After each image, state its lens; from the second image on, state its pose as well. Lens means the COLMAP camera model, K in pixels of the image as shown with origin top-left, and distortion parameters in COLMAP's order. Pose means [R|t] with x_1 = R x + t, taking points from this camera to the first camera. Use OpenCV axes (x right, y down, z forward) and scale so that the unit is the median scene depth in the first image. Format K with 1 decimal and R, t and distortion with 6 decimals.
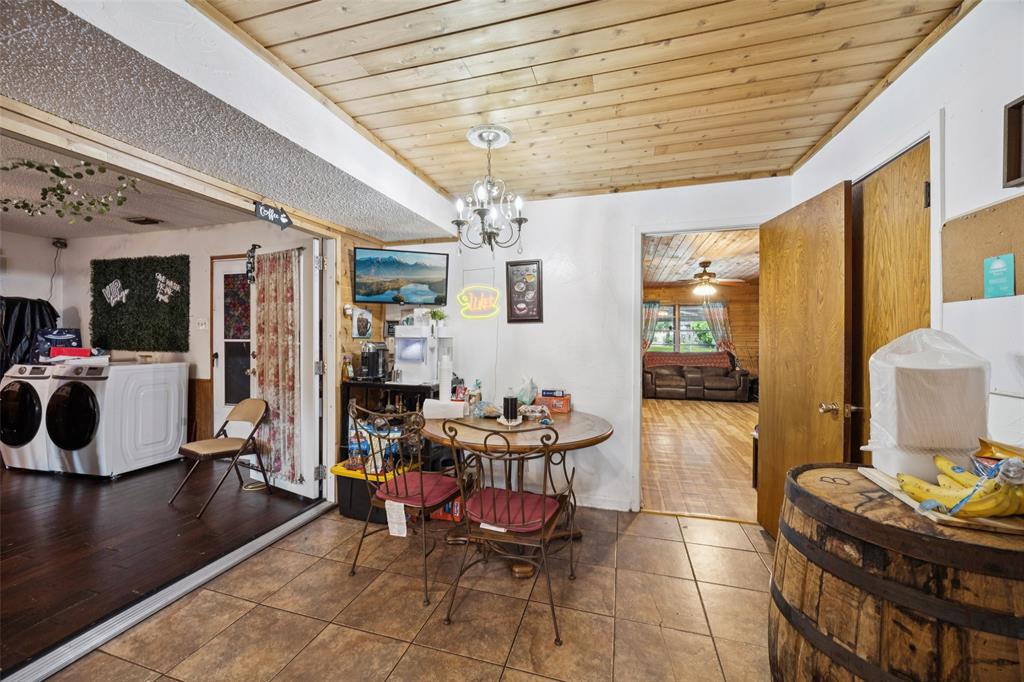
lens RADIAL K [[394.9, 0, 509.3], [0, 394.9, 334.4], [0, 0, 1]] dist [-0.000995, -0.000081]
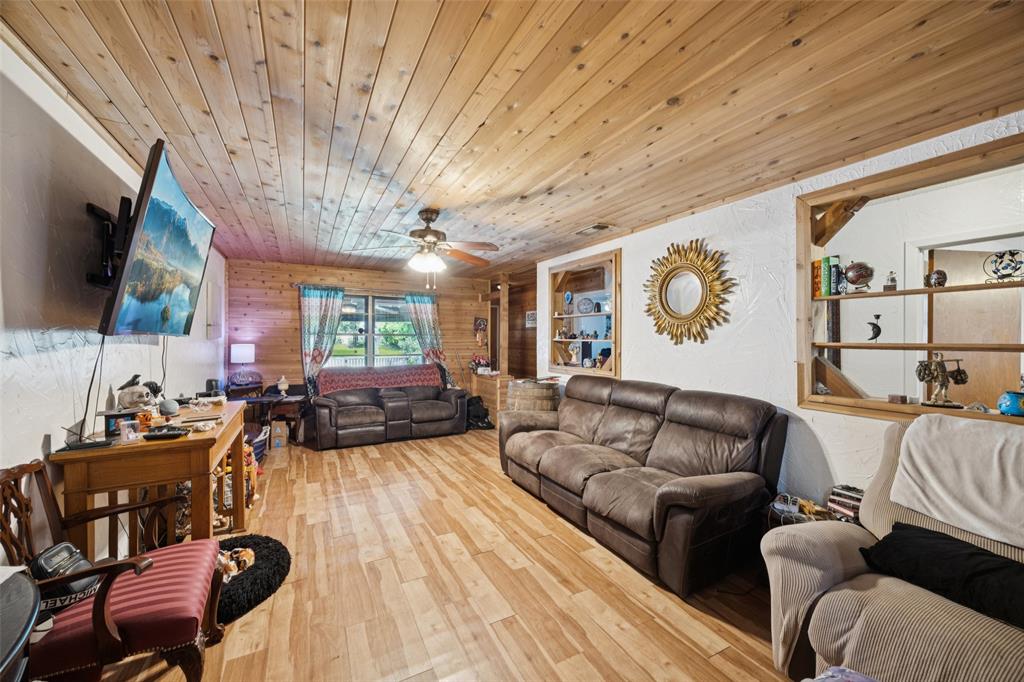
lens RADIAL K [[394.9, 0, 512.1], [0, 394.9, 337.7], [0, 0, 1]] dist [-0.000995, -0.000081]
pose [[0.721759, 0.001565, 0.692143, 0.148483], [-0.004159, 0.999989, 0.002076, -0.007390], [-0.692132, -0.004377, 0.721758, 0.386542]]
